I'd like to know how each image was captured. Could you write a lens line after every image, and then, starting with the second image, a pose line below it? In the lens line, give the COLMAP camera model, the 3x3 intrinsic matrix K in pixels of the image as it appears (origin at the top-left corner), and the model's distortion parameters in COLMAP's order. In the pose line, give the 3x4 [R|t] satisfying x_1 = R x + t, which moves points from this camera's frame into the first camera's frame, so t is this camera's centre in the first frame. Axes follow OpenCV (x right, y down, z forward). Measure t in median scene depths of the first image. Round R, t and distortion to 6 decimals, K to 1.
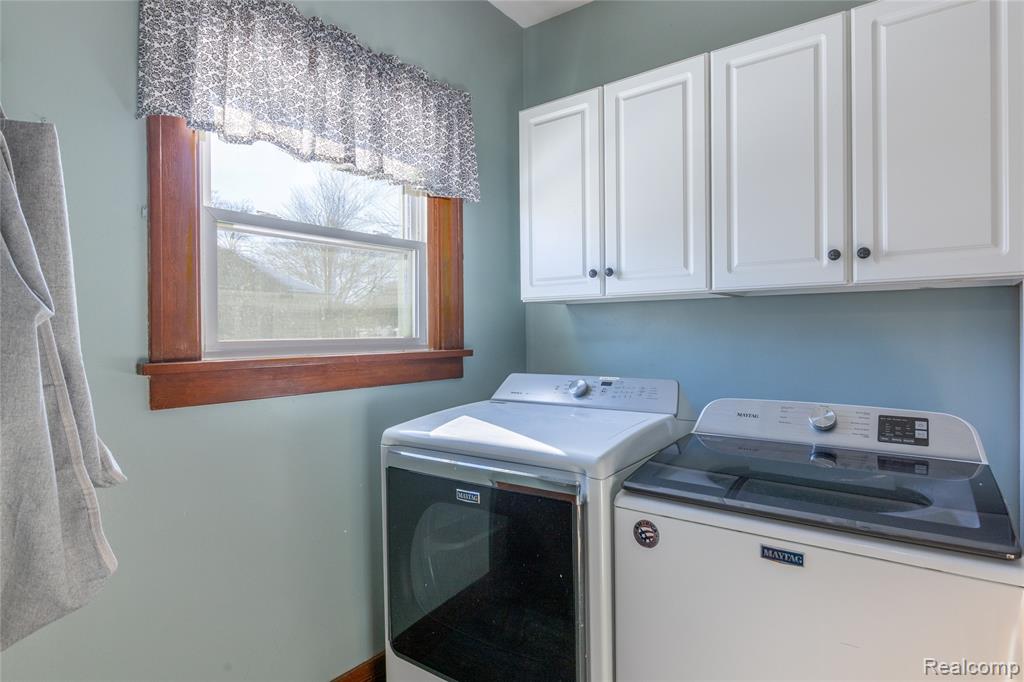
lens RADIAL K [[559.6, 0, 512.0], [0, 559.6, 341.0], [0, 0, 1]] dist [-0.000393, -0.000017]
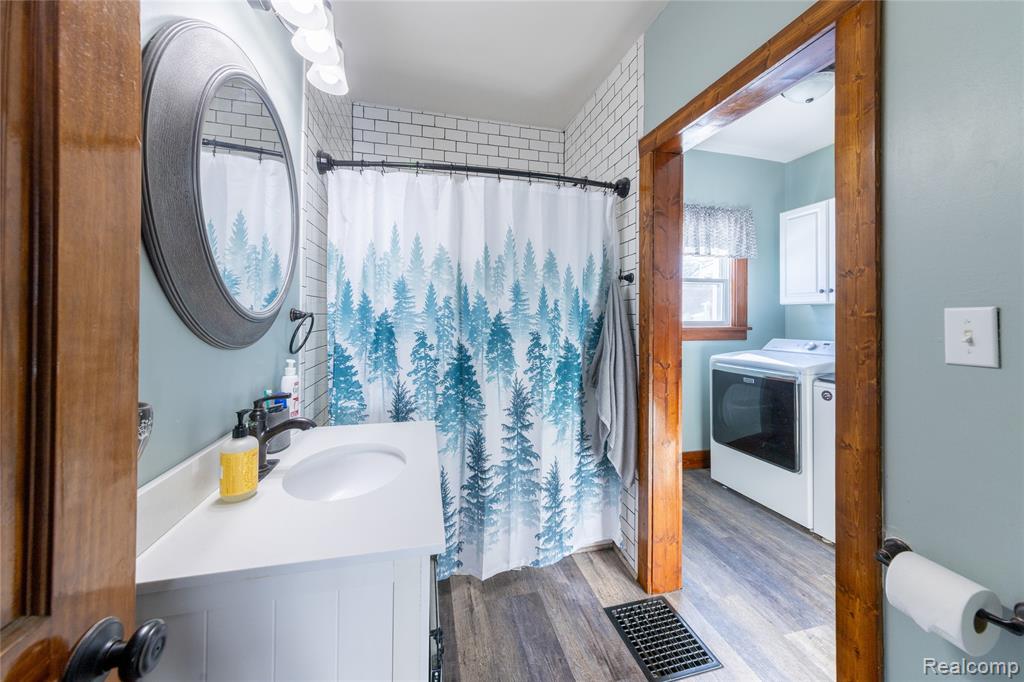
lens RADIAL K [[354.6, 0, 511.5], [0, 354.6, 317.5], [0, 0, 1]] dist [-0.024515, -0.000024]
pose [[0.780189, 0.010834, -0.625451, 0.056417], [-0.018906, 0.999802, -0.006266, 0.005564], [0.625259, 0.016714, 0.780239, -0.715920]]
